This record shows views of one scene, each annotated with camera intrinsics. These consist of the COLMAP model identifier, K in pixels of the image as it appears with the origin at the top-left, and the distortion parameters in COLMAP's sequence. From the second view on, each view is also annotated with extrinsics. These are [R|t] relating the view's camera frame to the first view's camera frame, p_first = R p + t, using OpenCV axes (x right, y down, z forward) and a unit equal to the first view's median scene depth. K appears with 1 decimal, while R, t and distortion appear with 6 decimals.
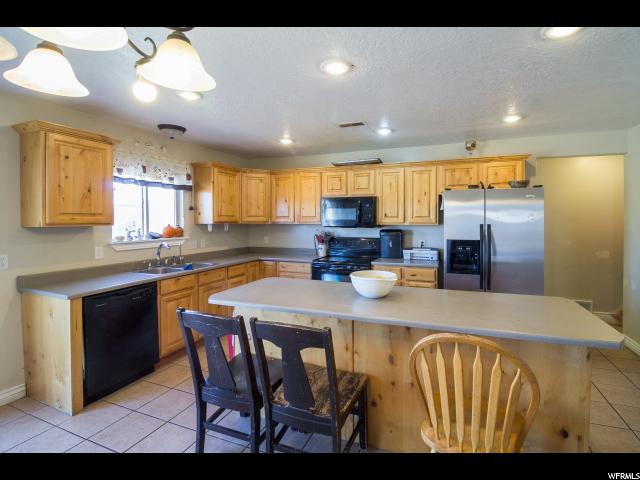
lens RADIAL K [[298.1, 0, 339.5], [0, 298.1, 224.6], [0, 0, 1]] dist [-0.009527, -0.001540]
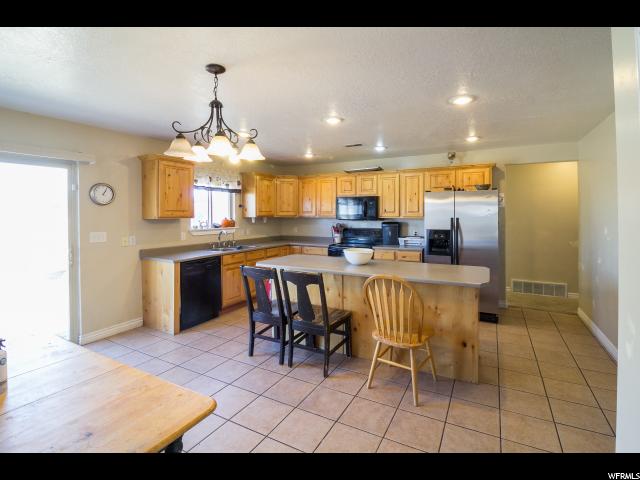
lens RADIAL K [[298.1, 0, 338.0], [0, 298.1, 215.8], [0, 0, 1]] dist [-0.009527, -0.001540]
pose [[0.993299, 0.000620, -0.115571, 0.121946], [-0.001674, 0.999958, -0.009019, 0.002764], [0.115560, 0.009152, 0.993258, -0.358322]]
